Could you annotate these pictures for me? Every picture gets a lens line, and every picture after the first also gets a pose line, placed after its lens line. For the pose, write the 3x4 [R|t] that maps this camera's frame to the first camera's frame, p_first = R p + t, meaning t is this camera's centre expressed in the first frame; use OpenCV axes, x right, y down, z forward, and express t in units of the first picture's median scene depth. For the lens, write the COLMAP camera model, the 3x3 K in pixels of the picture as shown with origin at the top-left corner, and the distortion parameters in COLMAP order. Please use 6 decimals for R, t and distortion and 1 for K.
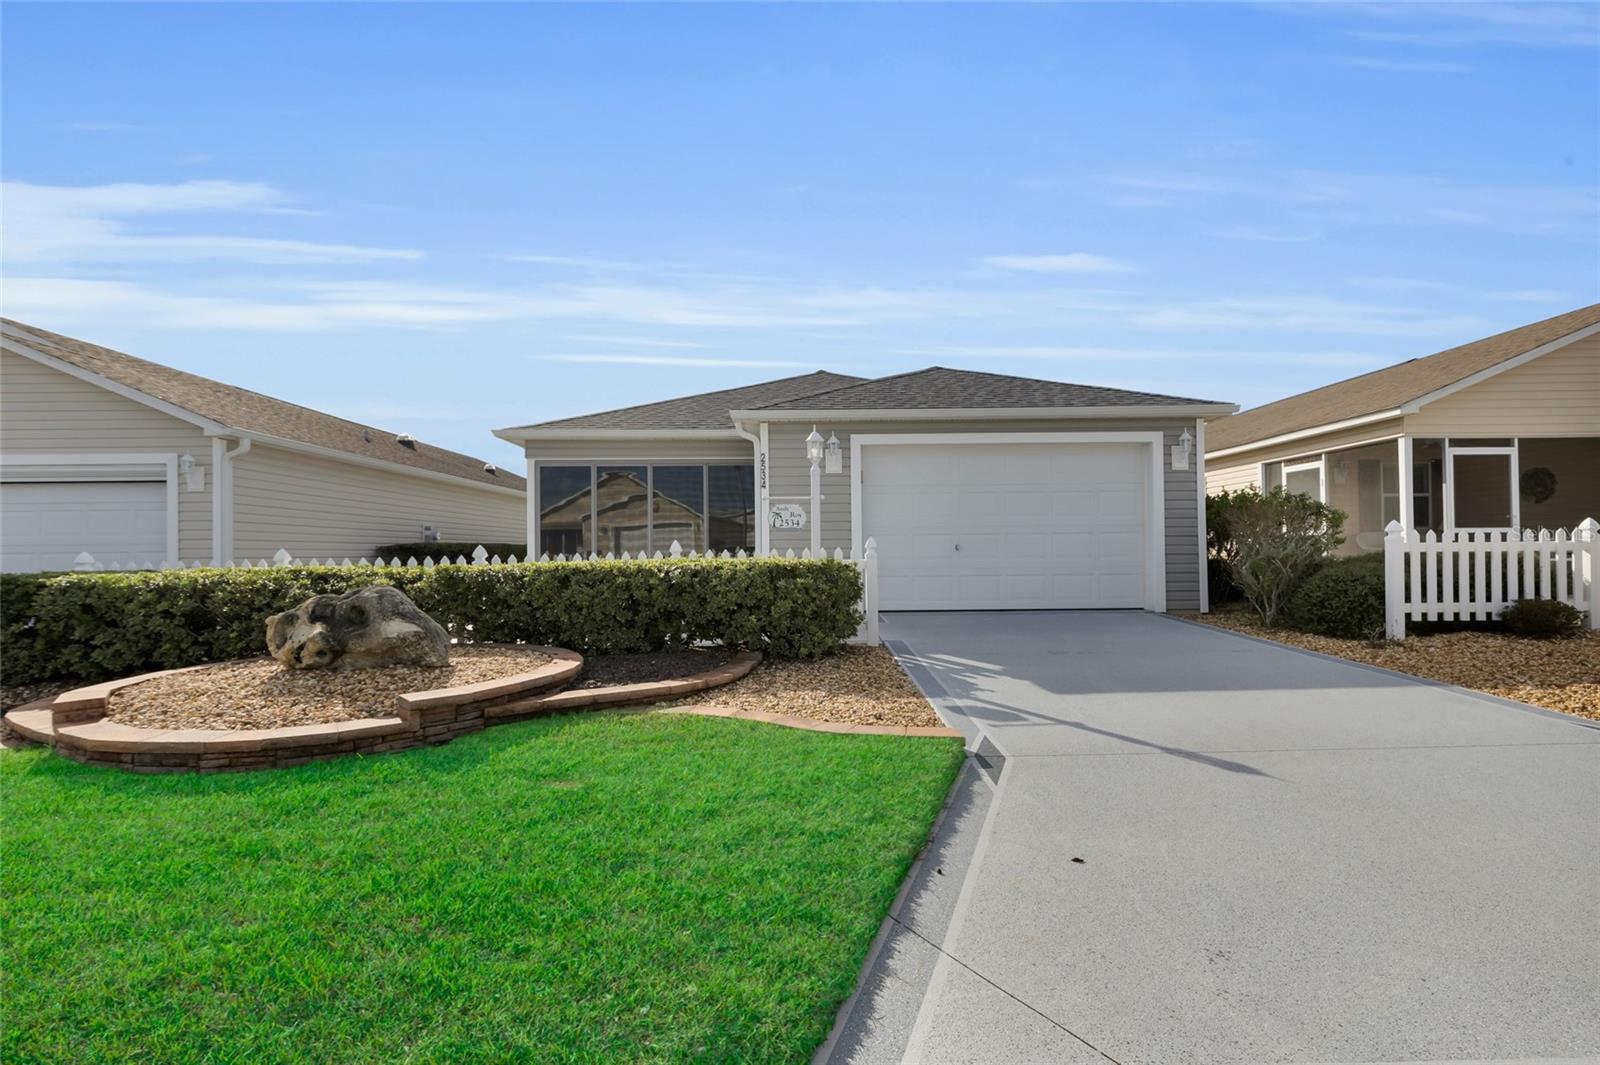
lens RADIAL K [[742.5, 0, 799.0], [0, 742.5, 548.4], [0, 0, 1]] dist [-0.000972, -0.000314]
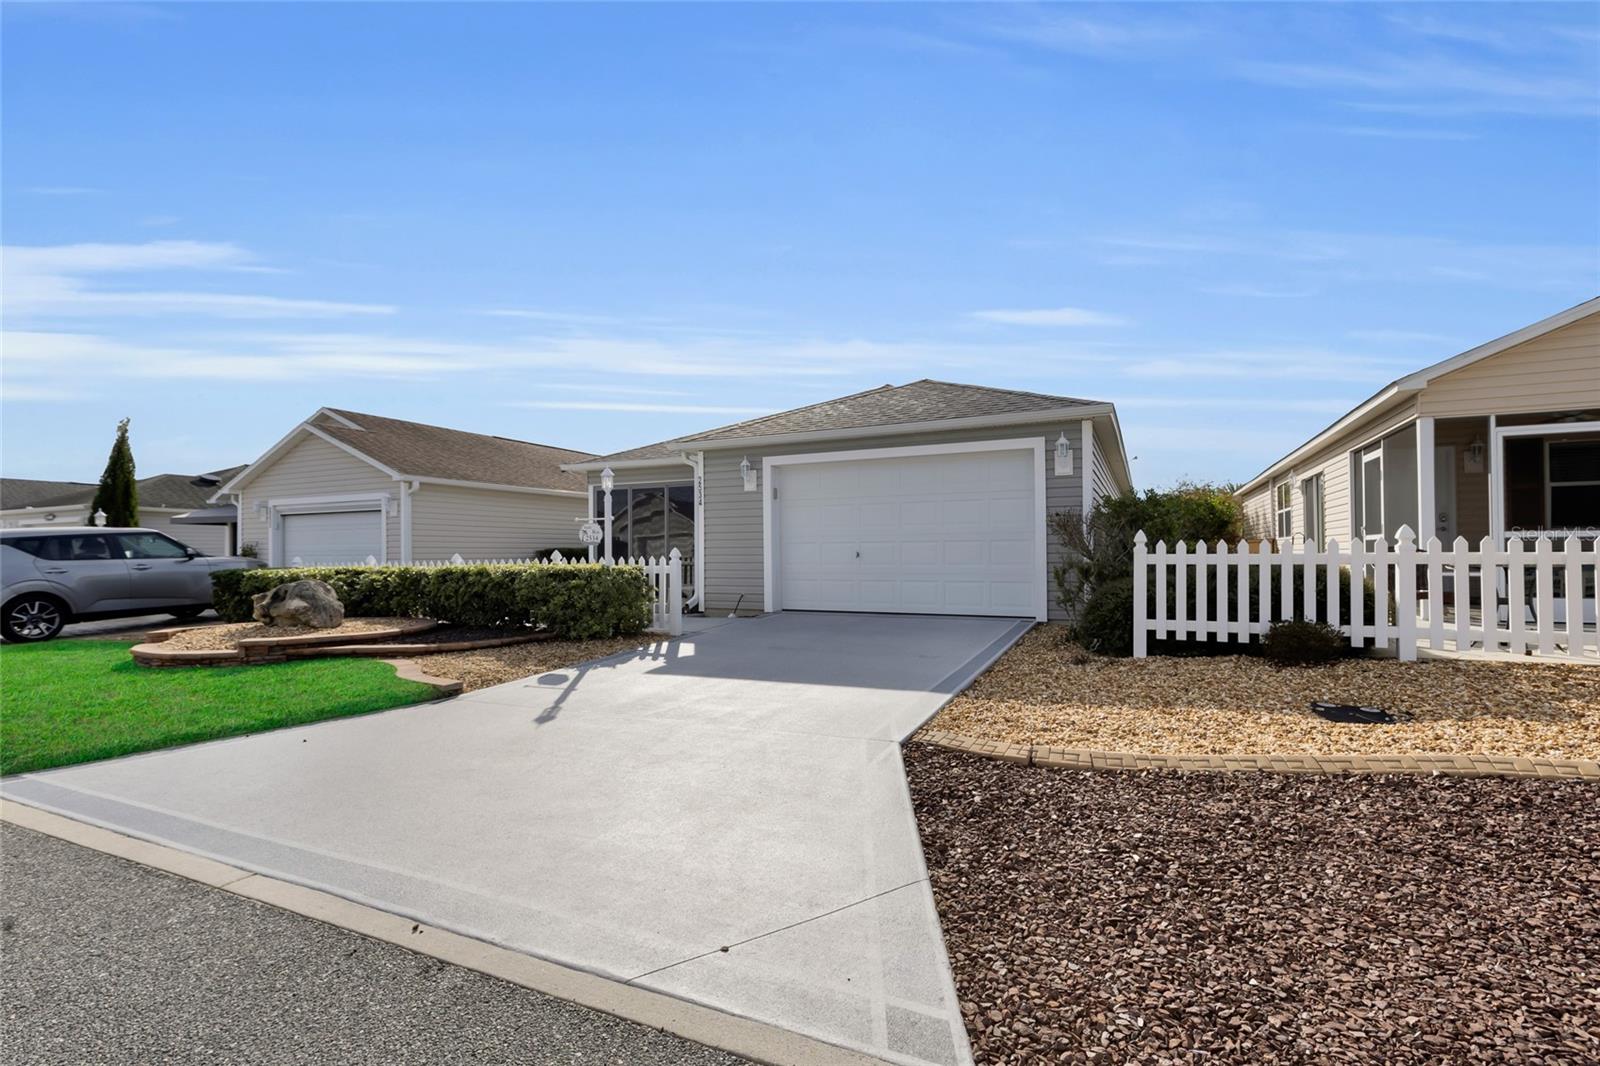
lens RADIAL K [[751.3, 0, 801.7], [0, 751.3, 550.6], [0, 0, 1]] dist [0.001158, 0.000254]
pose [[0.895691, 0.002295, -0.444672, 0.646292], [0.000168, 0.999985, 0.005500, -0.013470], [0.444678, -0.005001, 0.895677, -0.026659]]
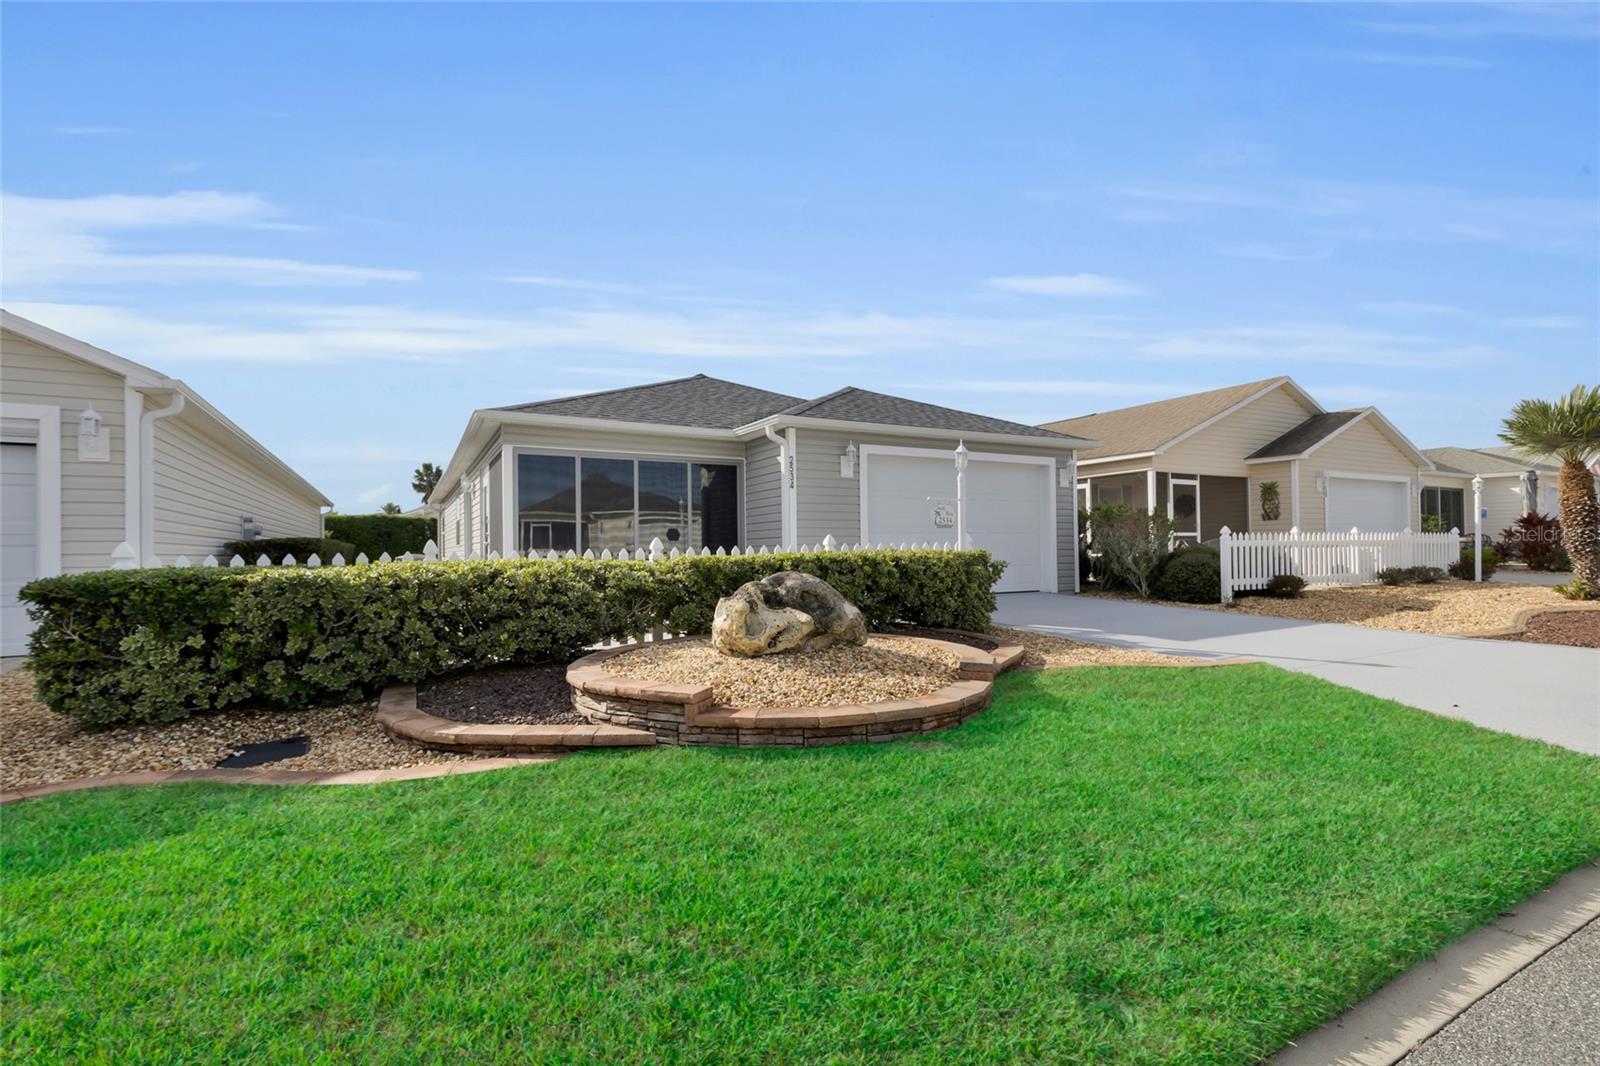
lens RADIAL K [[742.5, 0, 799.0], [0, 742.5, 548.9], [0, 0, 1]] dist [-0.000972, -0.000314]
pose [[0.880648, 0.000898, 0.473770, -0.551009], [0.001097, 0.999992, -0.003936, 0.011567], [-0.473770, 0.003986, 0.880640, 0.043454]]
